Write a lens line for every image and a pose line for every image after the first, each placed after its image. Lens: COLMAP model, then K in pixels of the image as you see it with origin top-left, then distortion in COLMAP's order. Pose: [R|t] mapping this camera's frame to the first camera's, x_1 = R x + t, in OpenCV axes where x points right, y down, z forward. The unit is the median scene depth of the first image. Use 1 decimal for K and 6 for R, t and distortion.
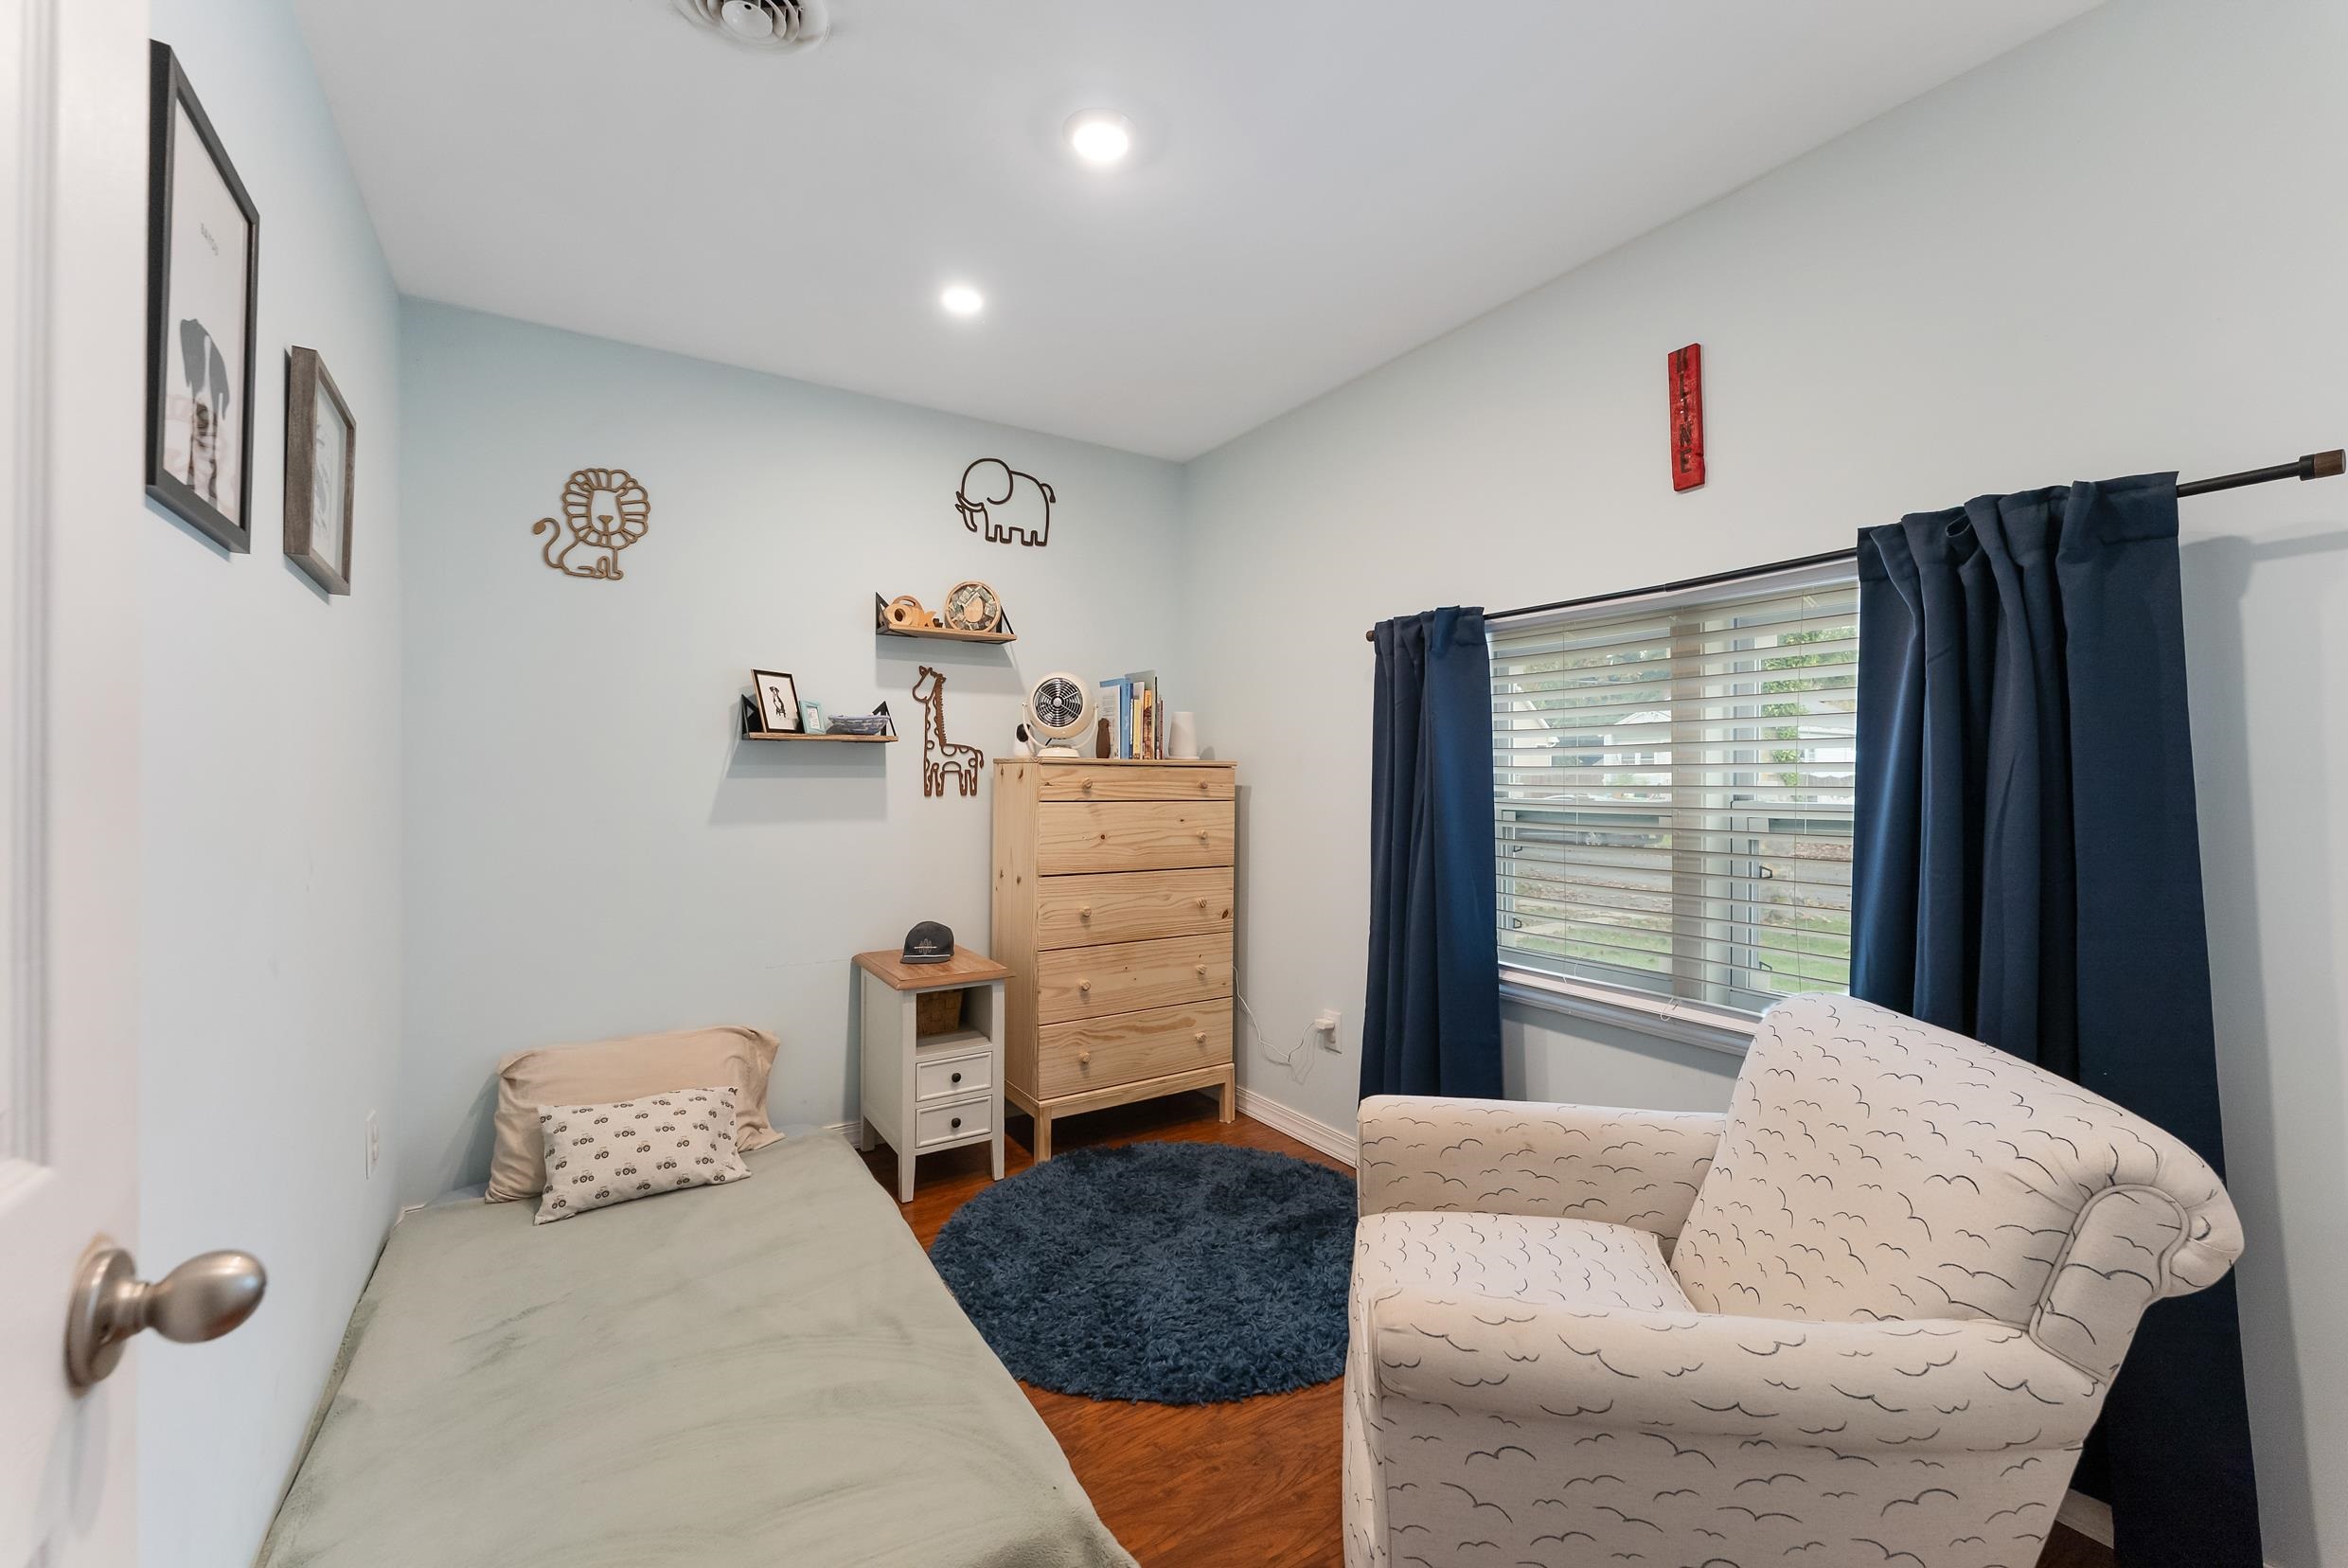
lens RADIAL K [[944.4, 0, 1178.8], [0, 944.4, 781.4], [0, 0, 1]] dist [0.000836, -0.000516]
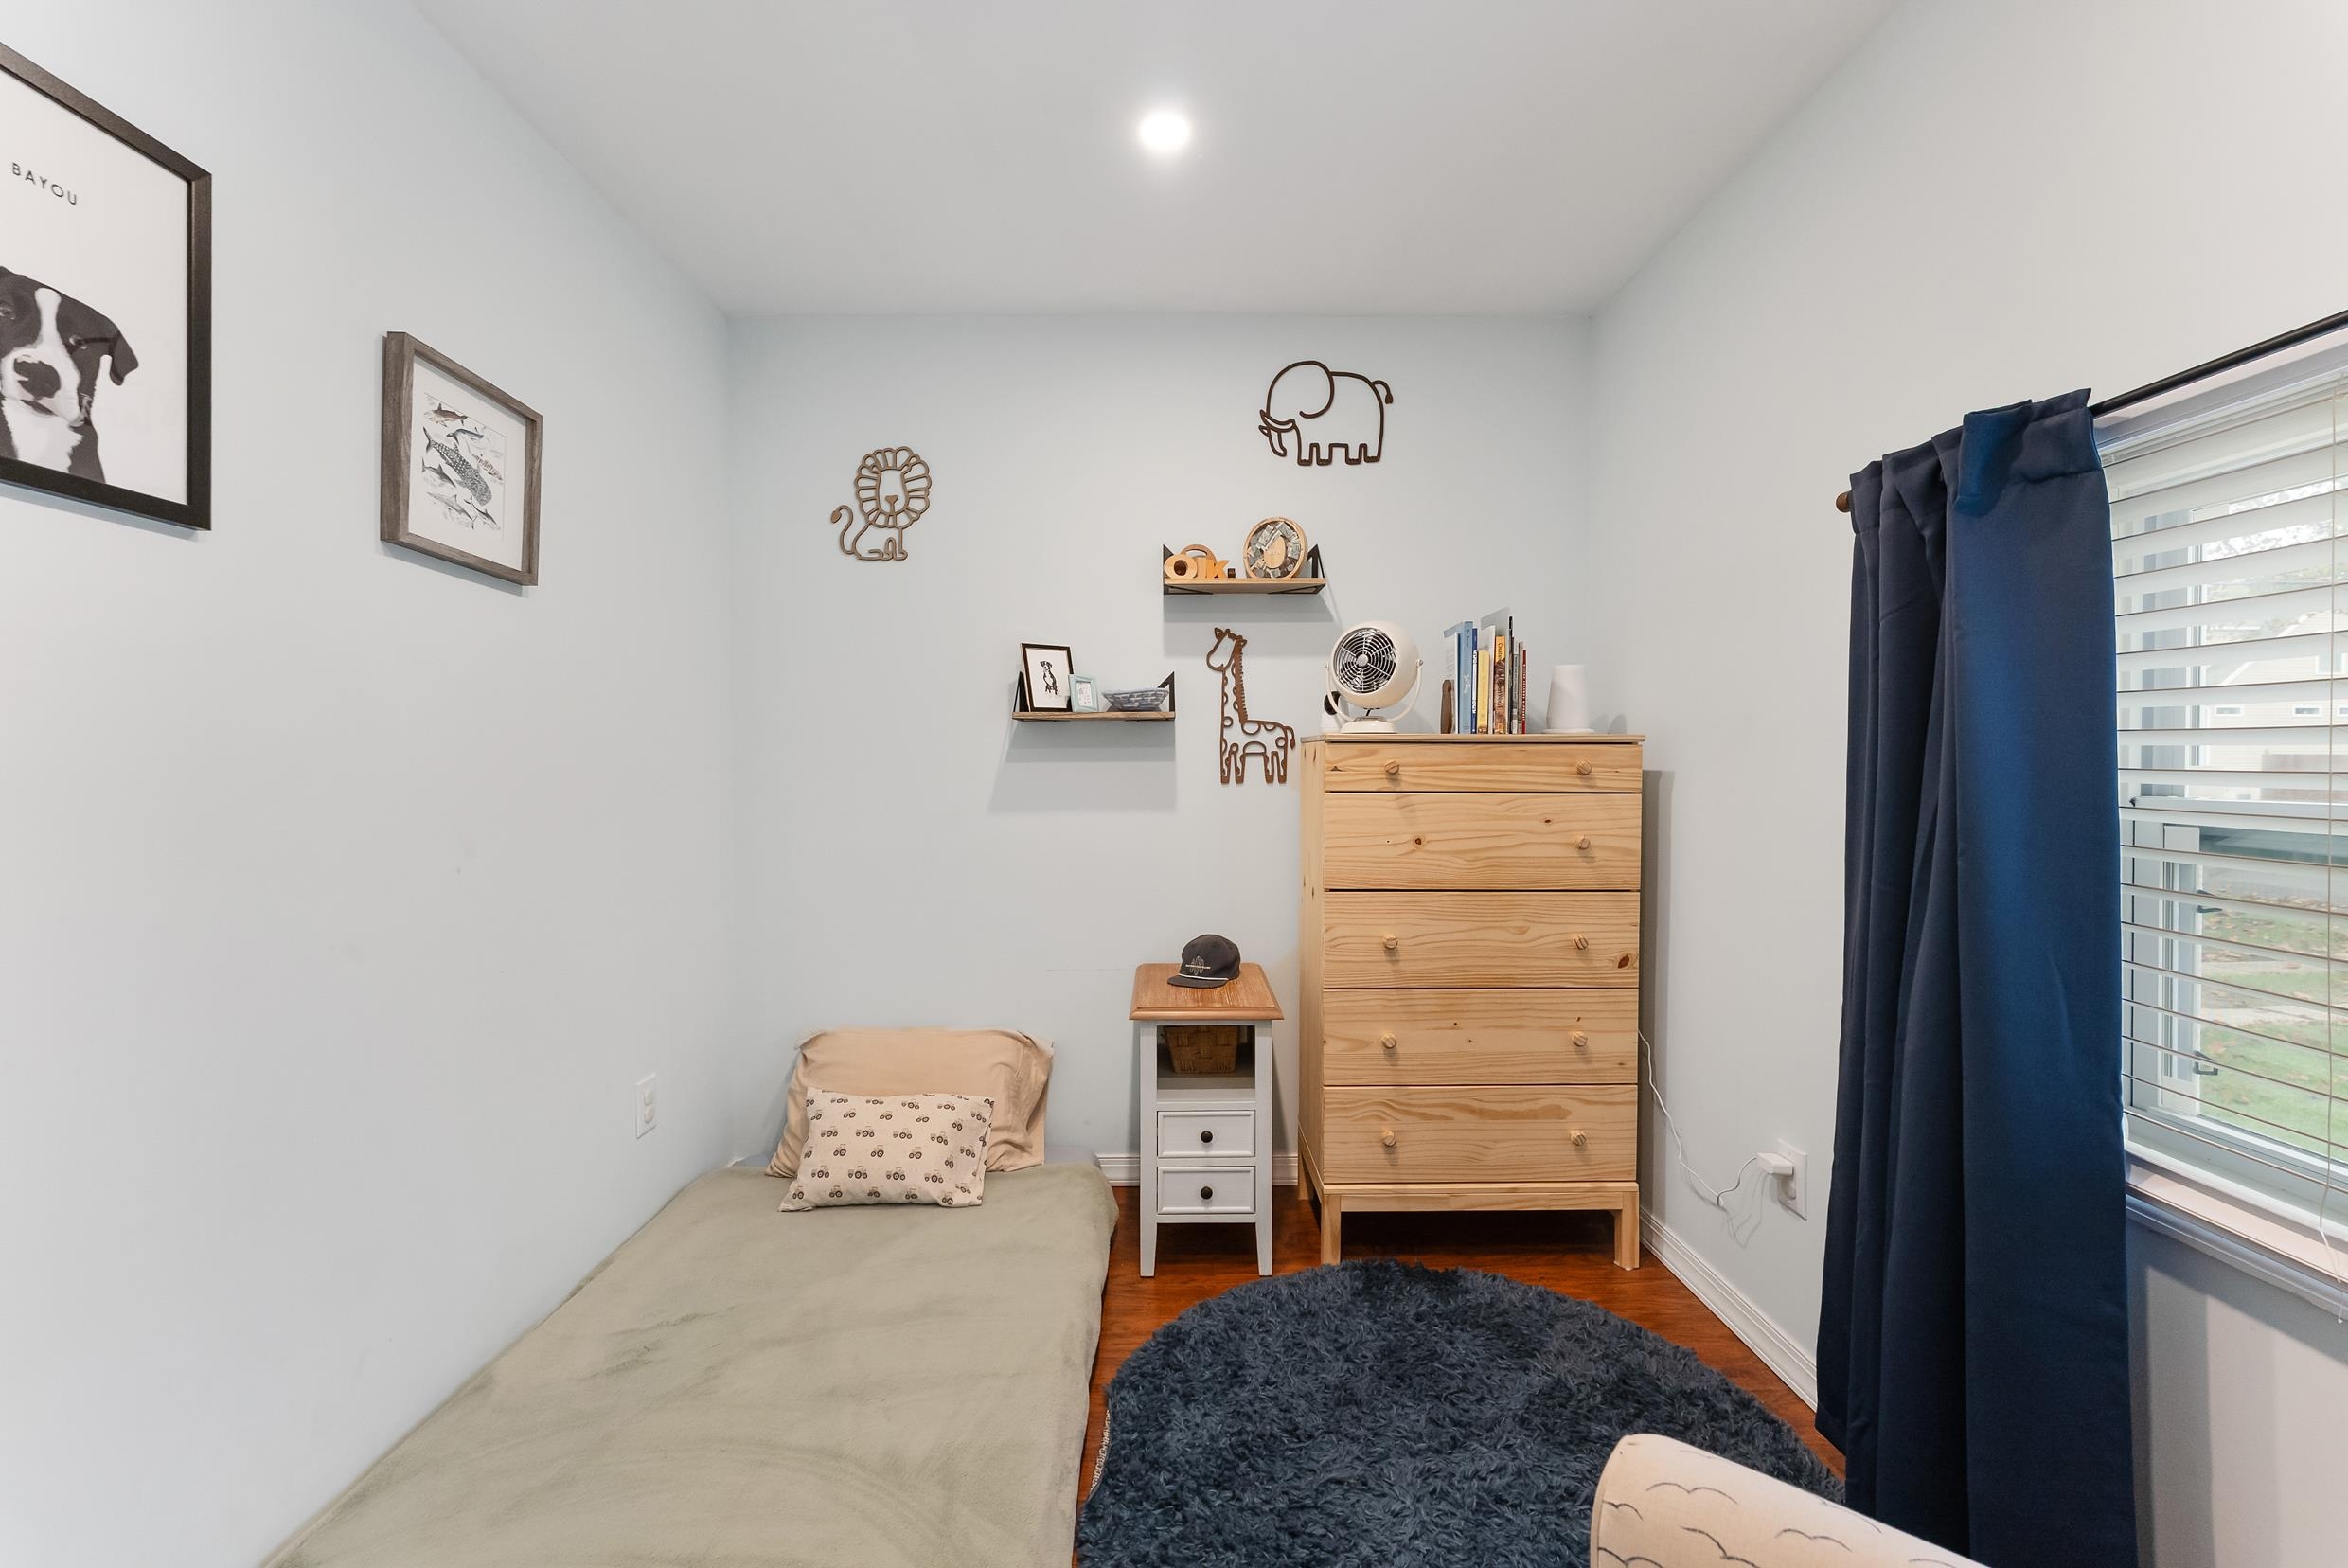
lens RADIAL K [[944.4, 0, 1178.8], [0, 944.4, 781.4], [0, 0, 1]] dist [0.000836, -0.000516]
pose [[0.846882, 0.006530, -0.531740, 0.165511], [0.001882, 0.999882, 0.015278, 0.001199], [0.531777, -0.013939, 0.846770, 0.313684]]
